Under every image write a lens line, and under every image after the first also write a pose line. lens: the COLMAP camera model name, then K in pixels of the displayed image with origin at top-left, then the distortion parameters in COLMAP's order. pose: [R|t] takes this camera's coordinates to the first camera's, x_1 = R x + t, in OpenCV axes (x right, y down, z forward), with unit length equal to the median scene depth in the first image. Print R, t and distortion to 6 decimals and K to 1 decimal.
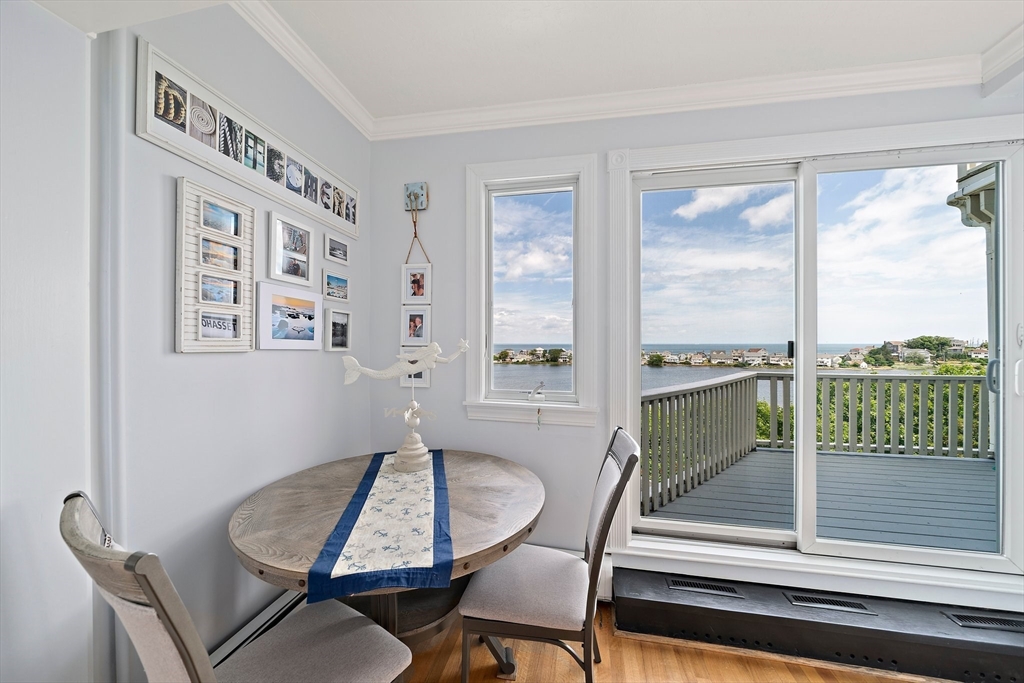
lens RADIAL K [[353.9, 0, 514.5], [0, 353.9, 343.7], [0, 0, 1]] dist [-0.003292, -0.000222]
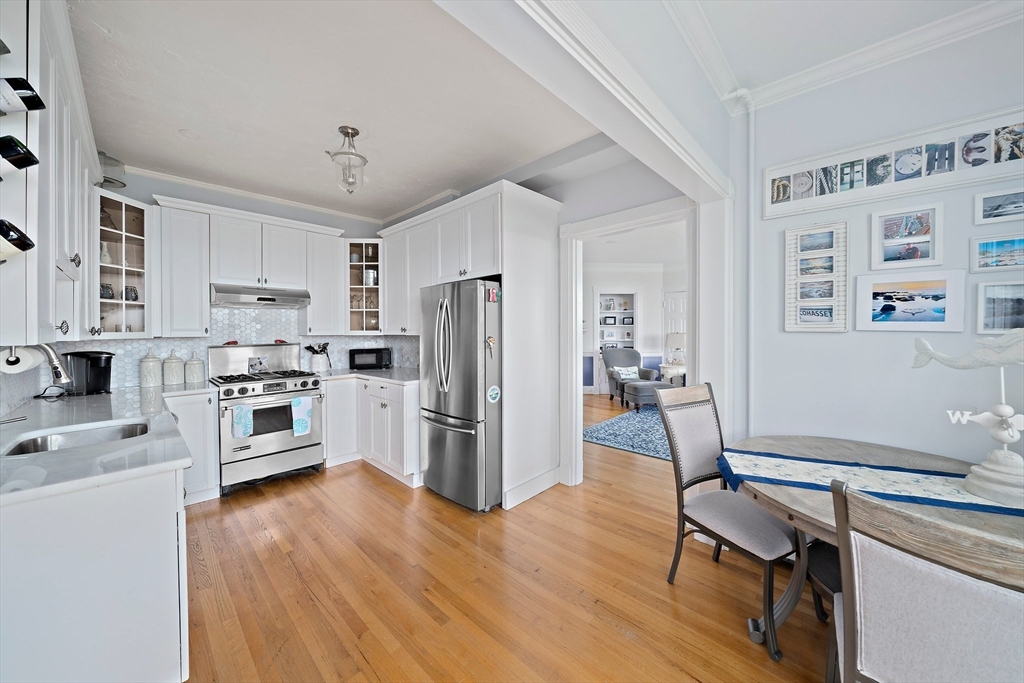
lens RADIAL K [[356.8, 0, 512.4], [0, 356.8, 331.4], [0, 0, 1]] dist [-0.004547, -0.000202]
pose [[-0.542436, 0.007064, -0.840068, 0.879723], [0.003926, 0.999975, 0.005874, 0.006984], [0.840088, -0.000112, -0.542450, 0.585056]]
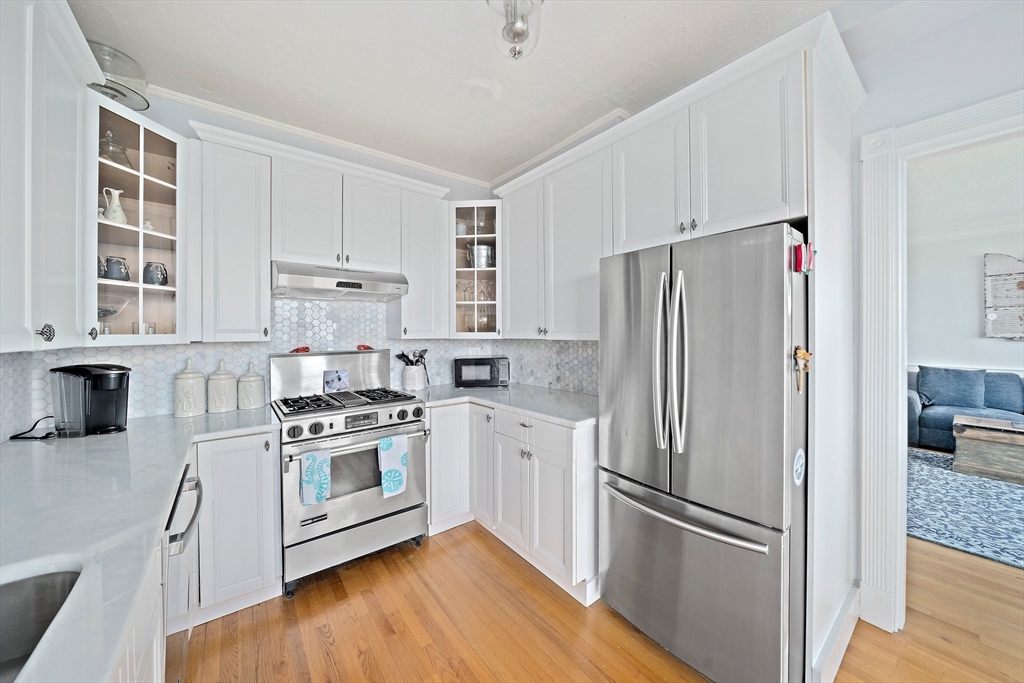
lens RADIAL K [[356.8, 0, 512.4], [0, 356.8, 331.4], [0, 0, 1]] dist [-0.004547, -0.000202]
pose [[-0.656364, 0.002212, -0.754441, 0.548733], [0.002955, 0.999996, 0.000361, 0.007414], [0.754439, -0.001992, -0.656367, -0.335149]]
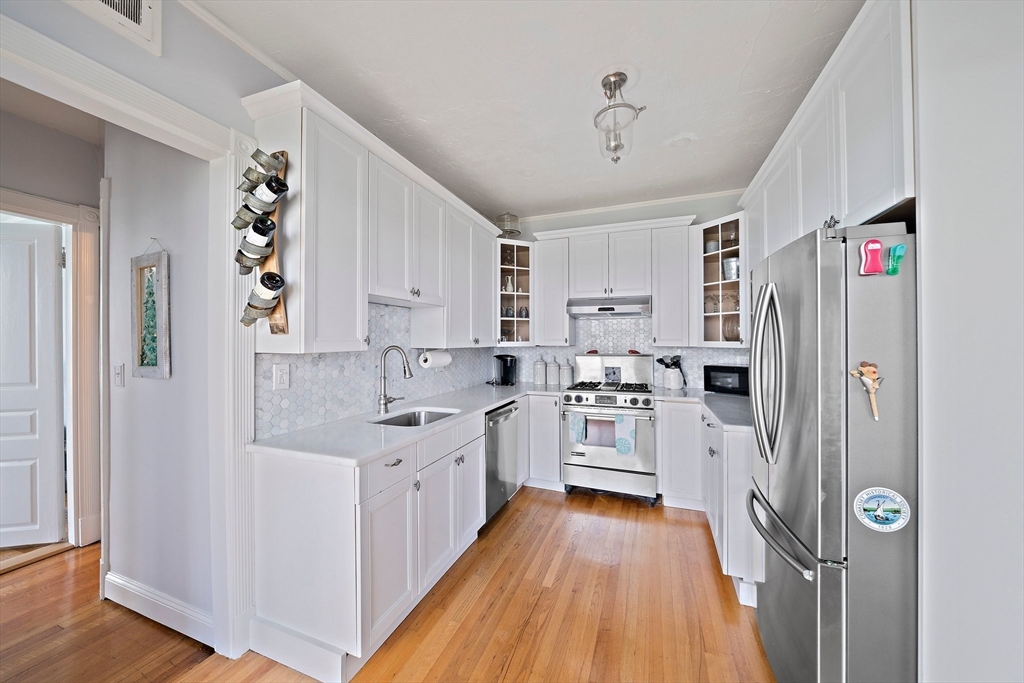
lens RADIAL K [[356.5, 0, 524.4], [0, 356.5, 337.7], [0, 0, 1]] dist [-0.001606, -0.000077]
pose [[-0.987444, 0.003130, 0.157940, 0.084084], [0.002753, 0.999993, -0.002606, -0.005201], [-0.157947, -0.002139, -0.987445, 0.360979]]
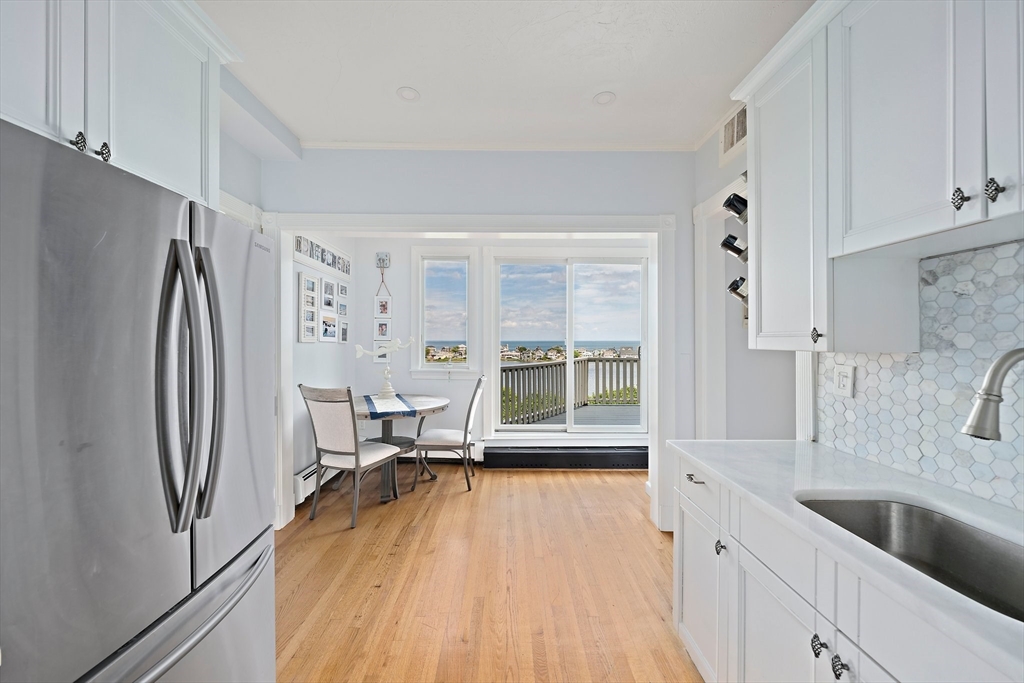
lens RADIAL K [[355.3, 0, 507.2], [0, 355.3, 340.9], [0, 0, 1]] dist [-0.000160, -0.000020]
pose [[0.980609, 0.000761, 0.195973, -0.003946], [-0.000973, 0.999999, 0.000988, 0.008786], [-0.195972, -0.001160, 0.980609, -1.254054]]
